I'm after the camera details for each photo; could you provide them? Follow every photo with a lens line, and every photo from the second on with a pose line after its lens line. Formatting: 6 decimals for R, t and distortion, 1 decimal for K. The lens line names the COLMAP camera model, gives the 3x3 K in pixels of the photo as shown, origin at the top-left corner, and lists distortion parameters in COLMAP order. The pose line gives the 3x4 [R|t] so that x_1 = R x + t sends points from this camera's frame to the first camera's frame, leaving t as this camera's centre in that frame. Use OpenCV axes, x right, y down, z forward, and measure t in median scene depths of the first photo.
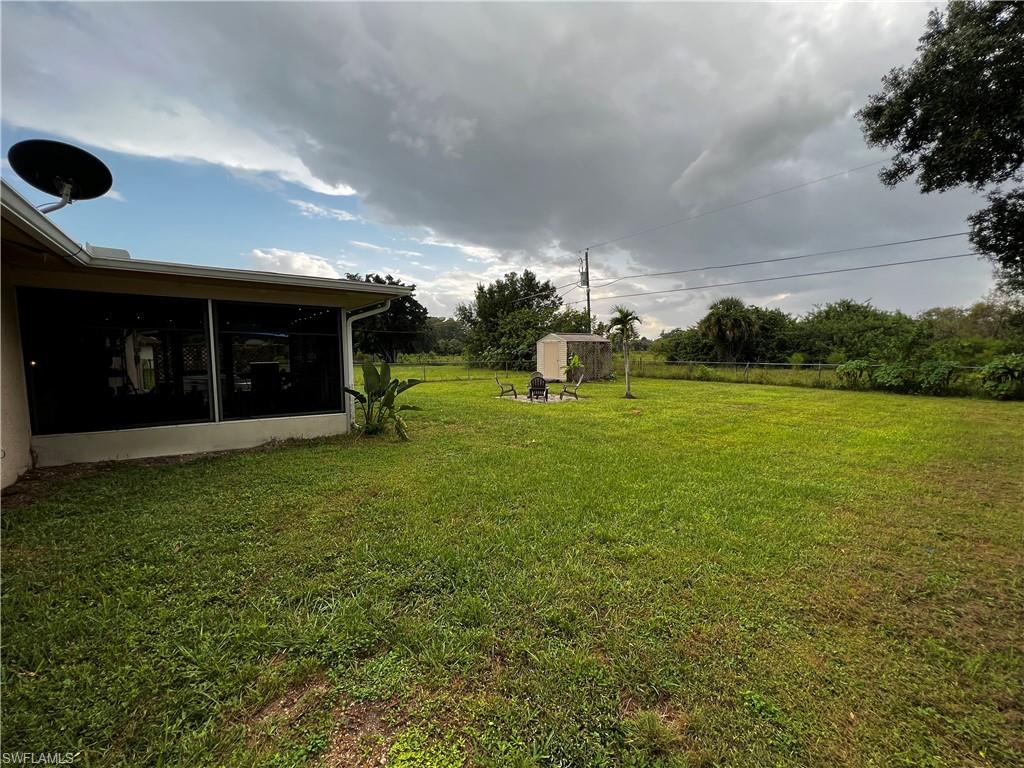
lens RADIAL K [[410.2, 0, 512.0], [0, 410.2, 384.0], [0, 0, 1]] dist [0.000825, -0.000596]
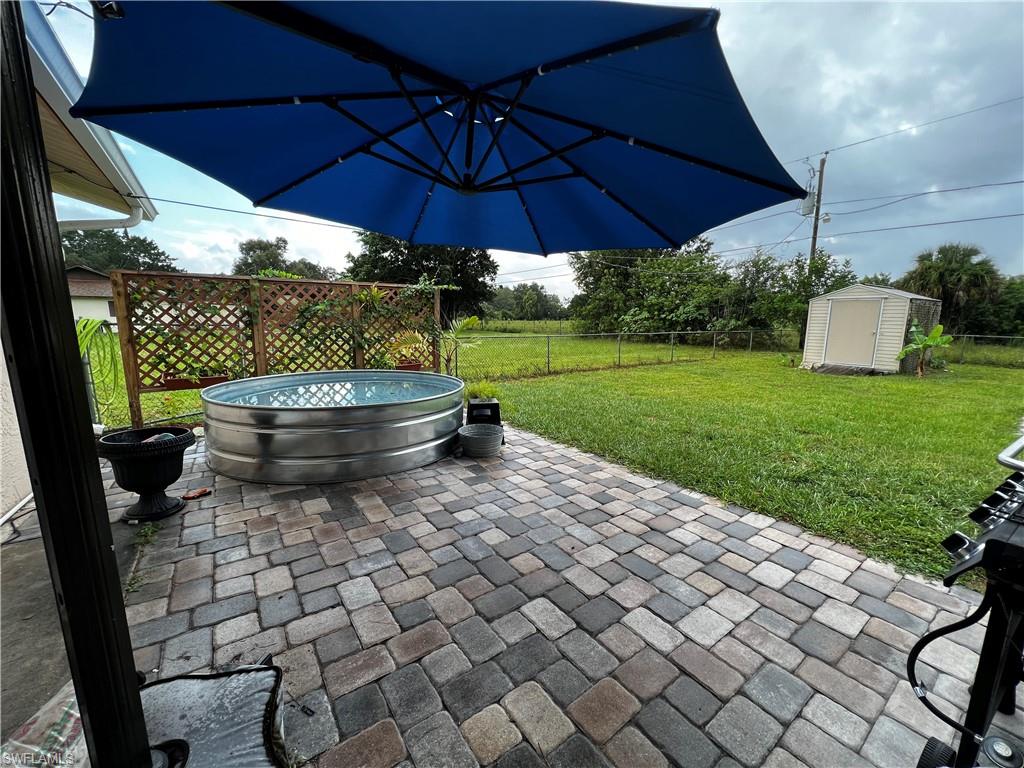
lens RADIAL K [[410.2, 0, 512.0], [0, 410.2, 384.0], [0, 0, 1]] dist [0.000825, -0.000596]
pose [[0.999412, 0.019822, -0.027991, -0.243039], [-0.017349, 0.996144, 0.086000, -0.019973], [0.029588, -0.085464, 0.995902, 0.291943]]
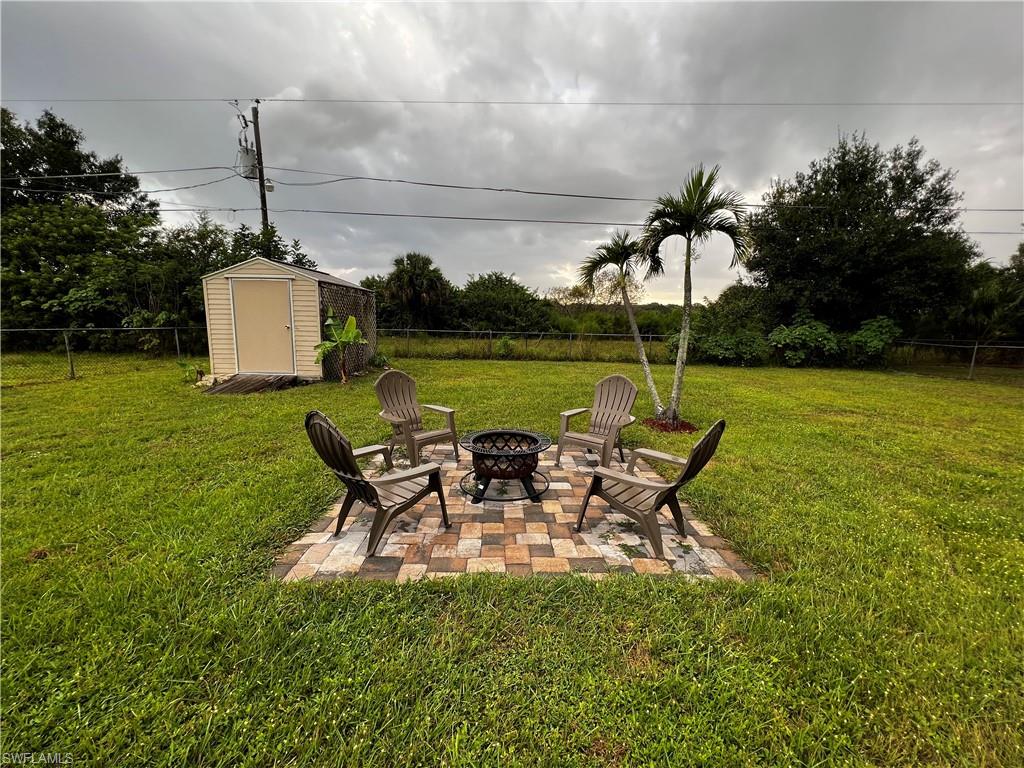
lens RADIAL K [[410.2, 0, 512.0], [0, 410.2, 384.0], [0, 0, 1]] dist [0.000825, -0.000596]
pose [[0.592789, -0.103357, 0.798698, -0.056045], [0.039737, 0.994276, 0.099173, -0.023836], [-0.804377, -0.027051, 0.593503, 0.399018]]
